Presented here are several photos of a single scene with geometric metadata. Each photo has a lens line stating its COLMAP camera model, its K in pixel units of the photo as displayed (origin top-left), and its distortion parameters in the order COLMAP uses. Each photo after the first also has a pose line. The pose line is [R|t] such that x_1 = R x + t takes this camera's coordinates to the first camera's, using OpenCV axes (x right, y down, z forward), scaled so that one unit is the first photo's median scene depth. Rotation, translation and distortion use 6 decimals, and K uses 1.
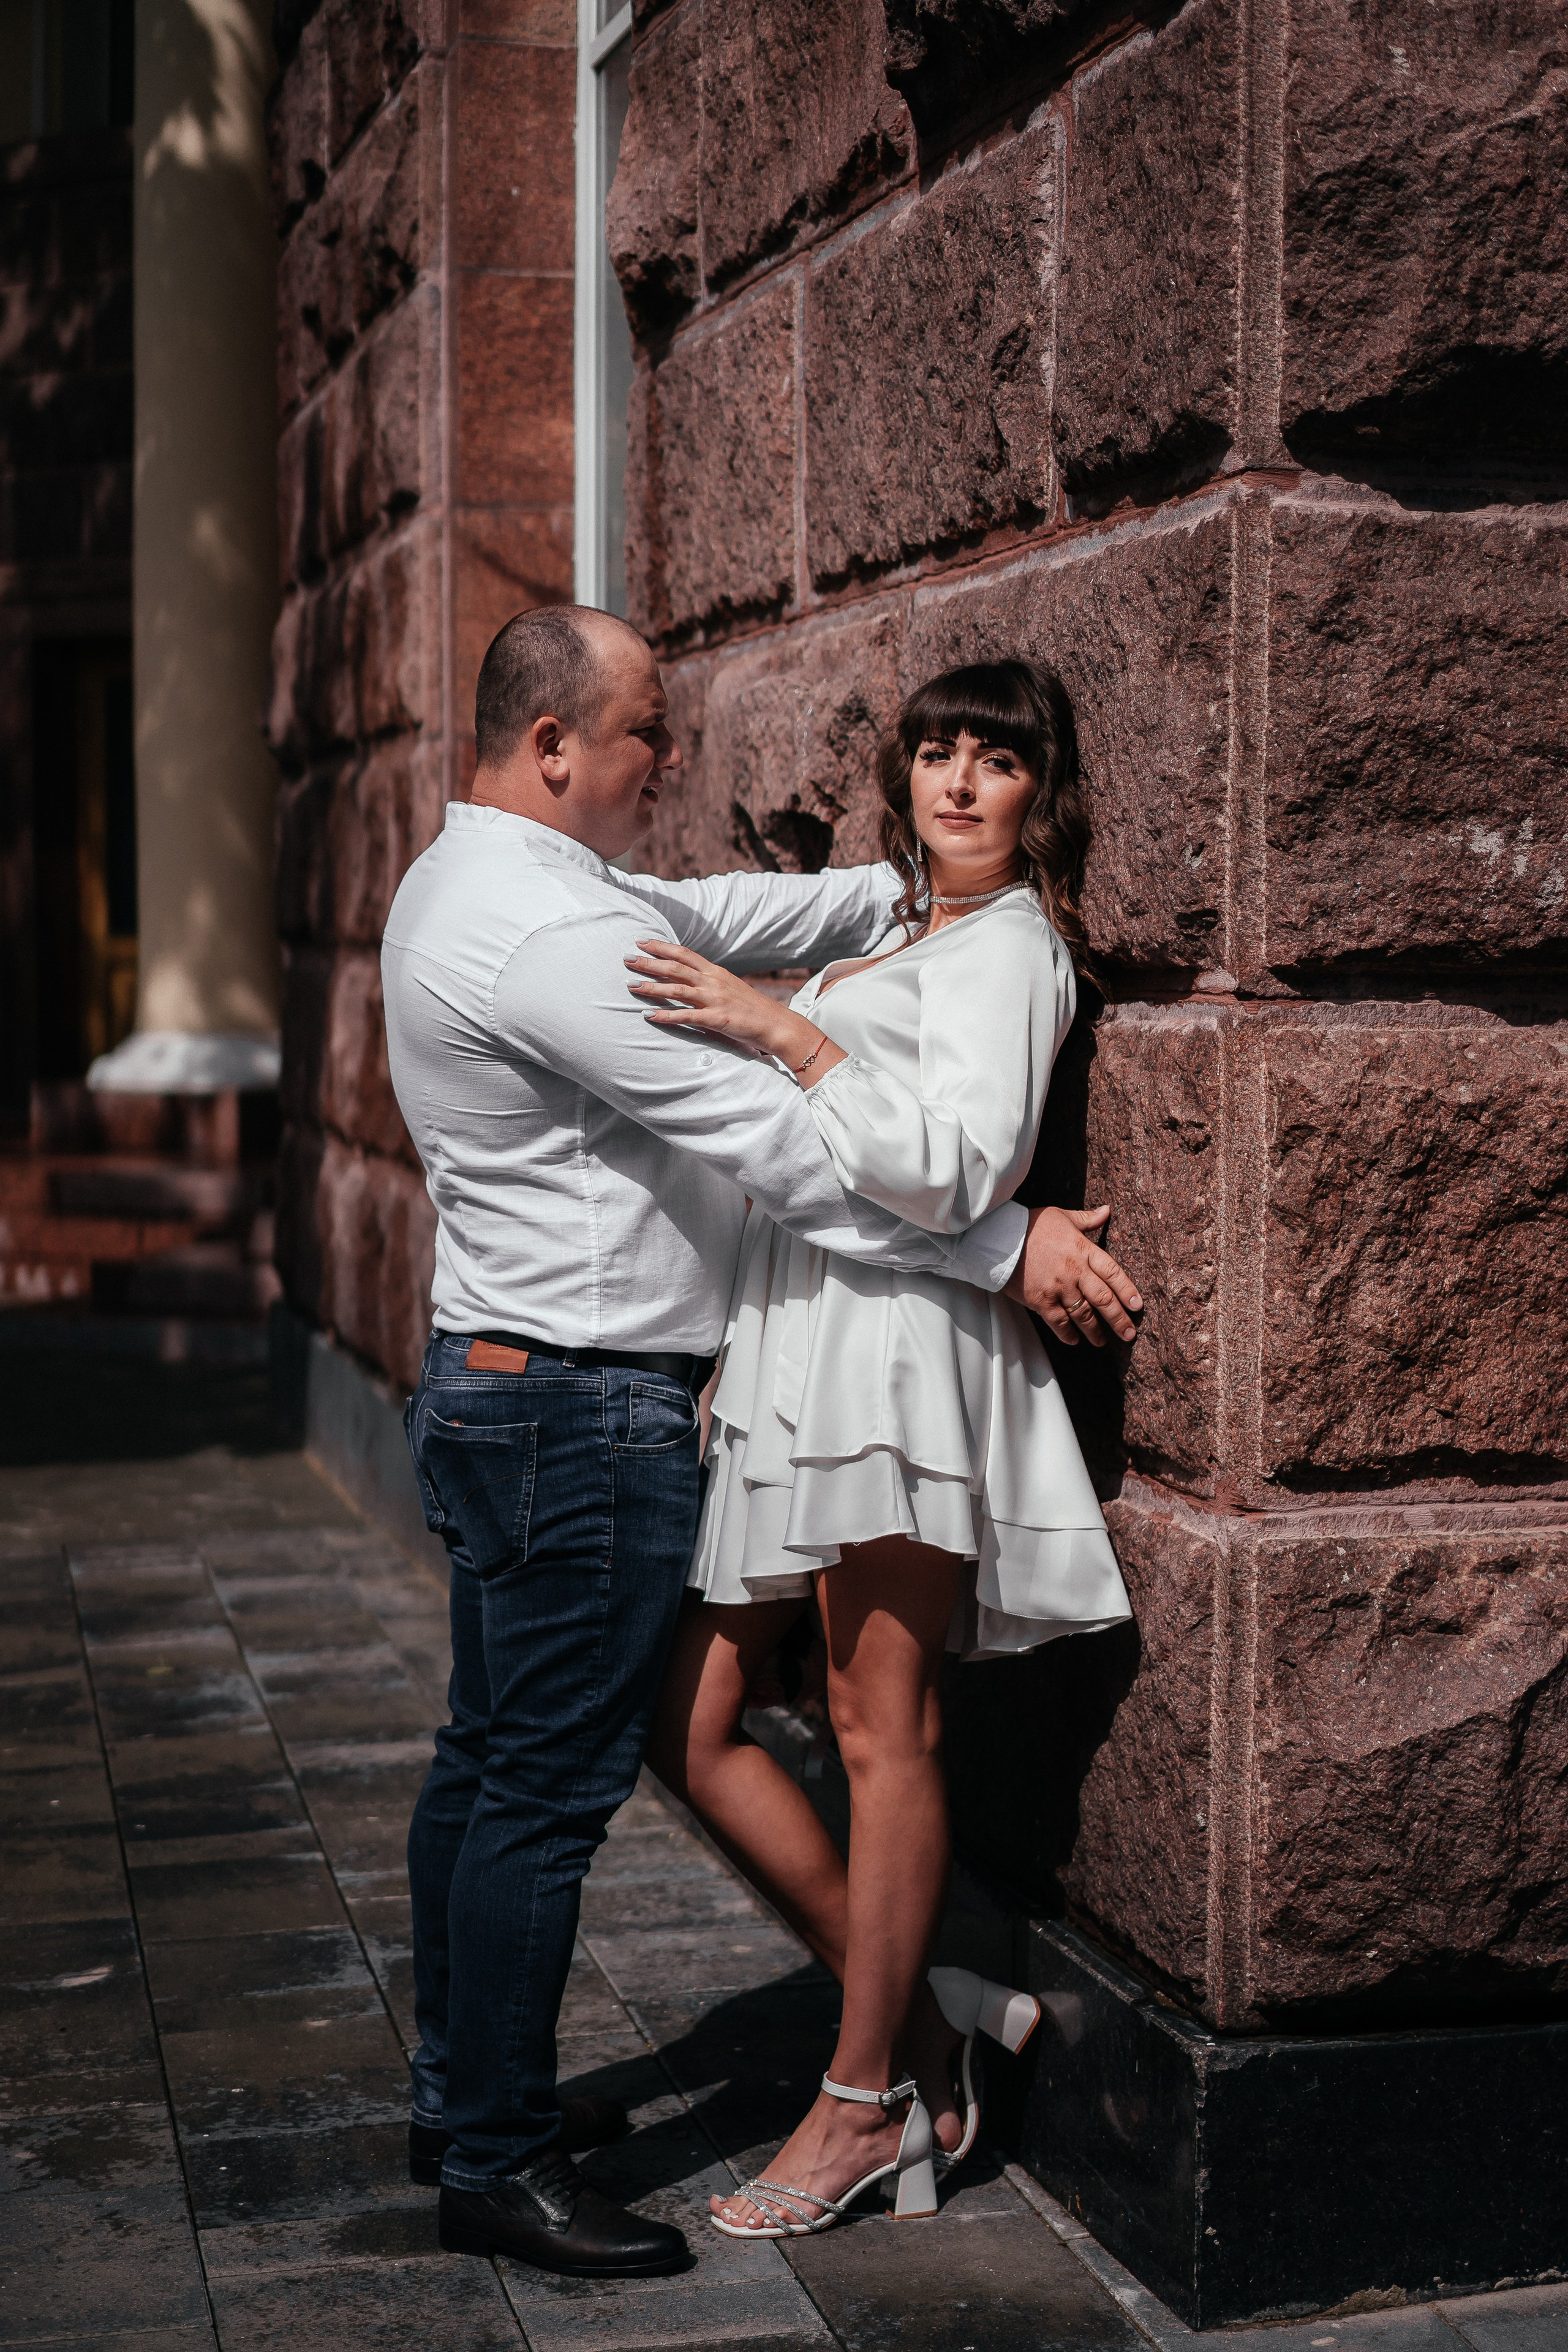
lens RADIAL K [[3601.7, 0, 674.4], [0, 3601.7, 1189.0], [0, 0, 1]] dist [0.111605, -0.602191]
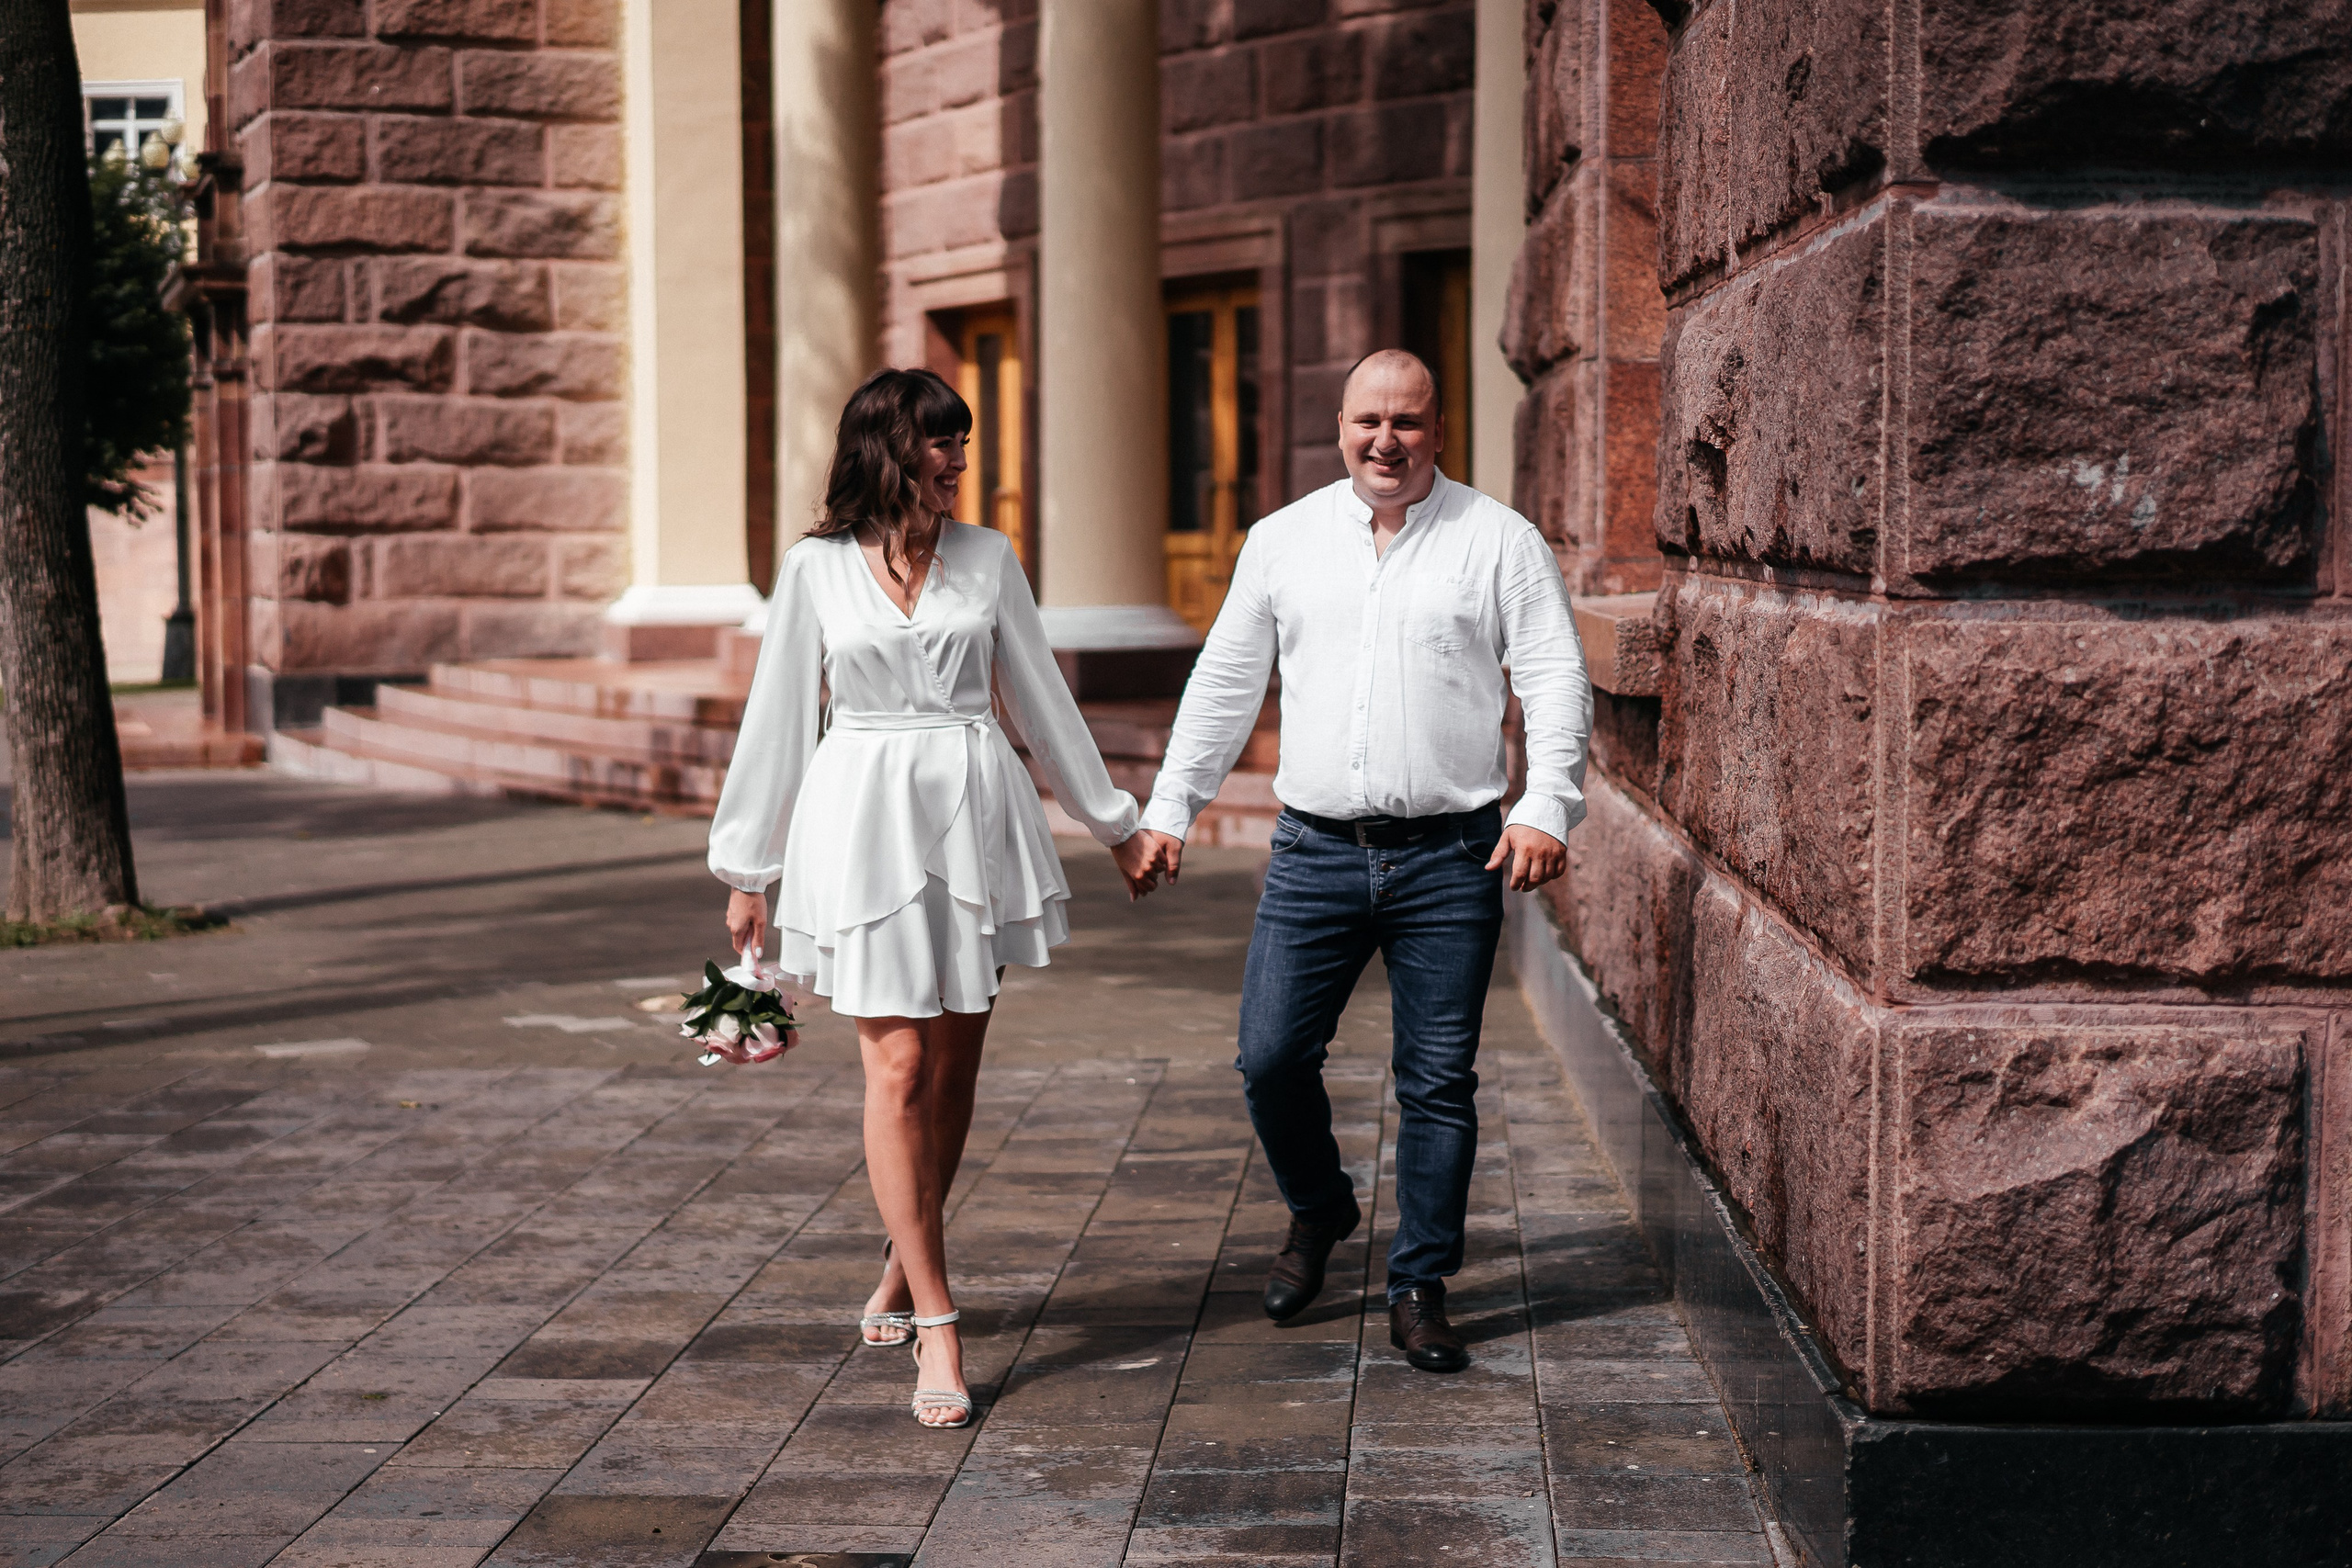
lens RADIAL K [[3570.7, 0, 1176.0], [0, 3570.7, 784.0], [0, 0, 1]] dist [0.118832, -0.721989]
pose [[0.961192, 0.014626, -0.275493, 0.263004], [-0.013214, 0.999888, 0.006983, 0.006744], [0.275564, -0.003072, 0.961278, -0.278834]]
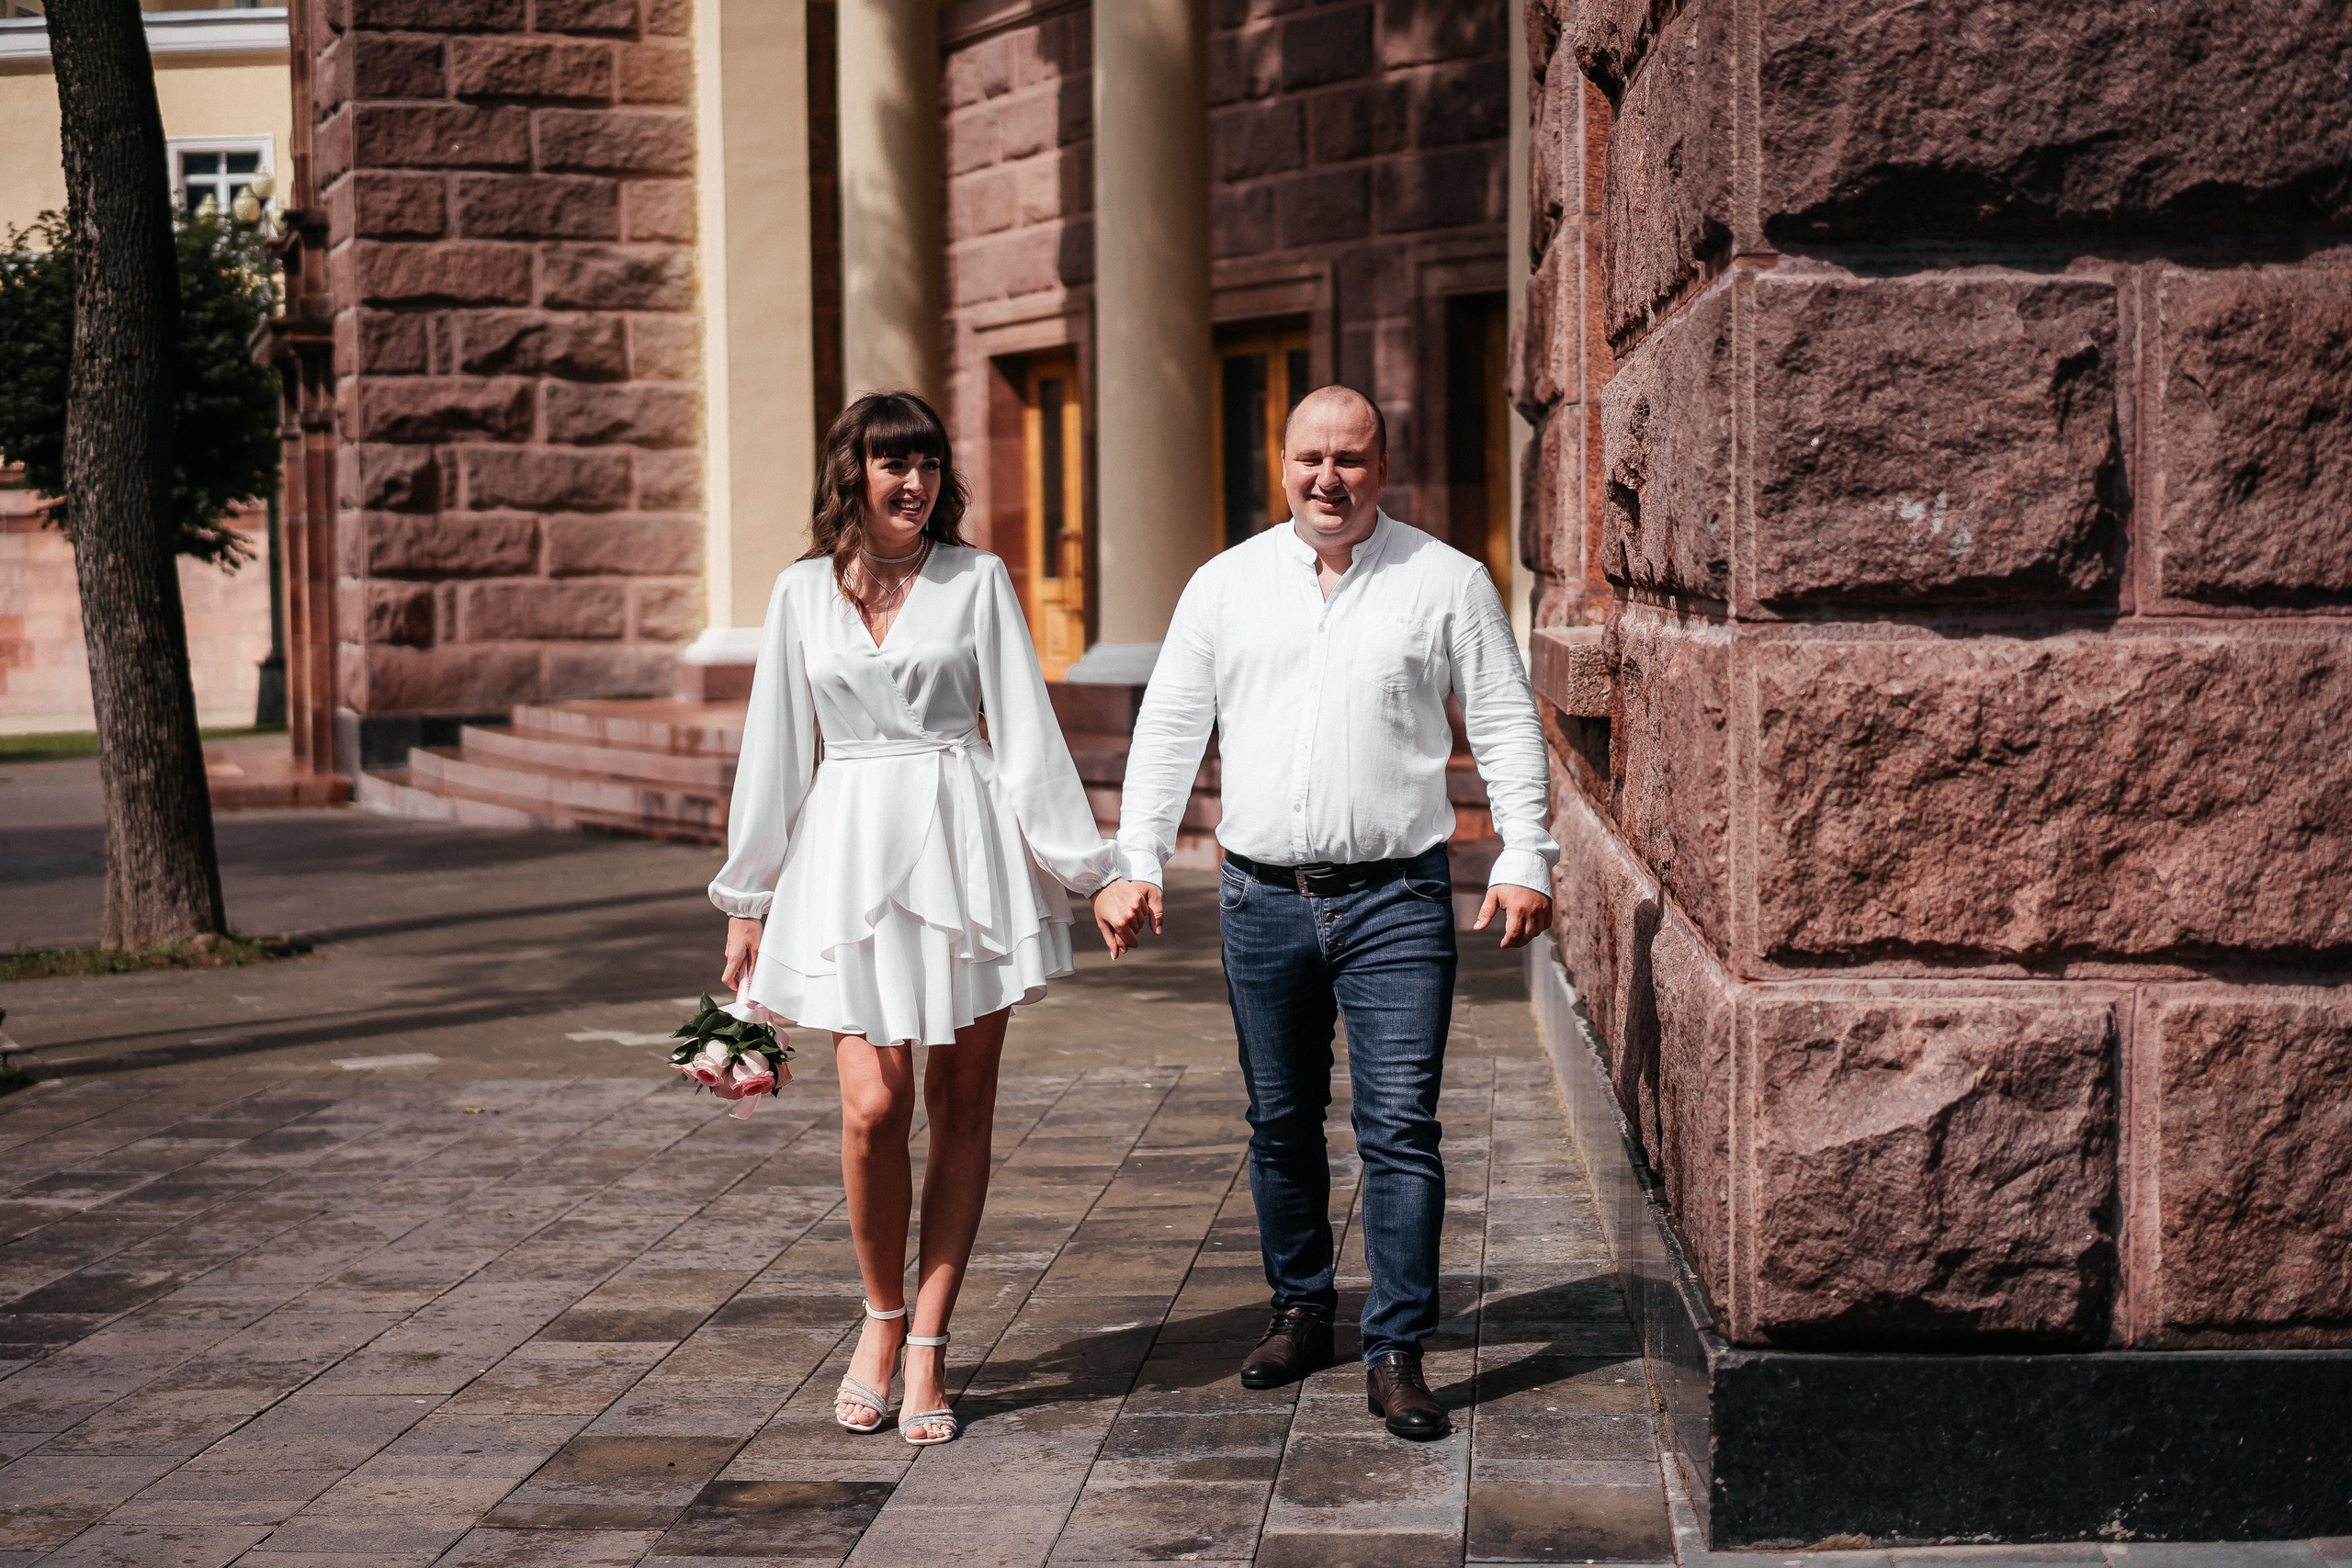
lens RADIAL K [[3601.3, 0, 1171.3], [0, 3601.3, 793.9], [0, 0, 1]] dist [0.111605, -0.602191]
pose [[0.952796, 0.005216, -0.303568, 0.376729], [-0.005887, 0.999982, -0.001297, 0.018765], [0.303555, 0.003023, 0.952809, -0.435121]]
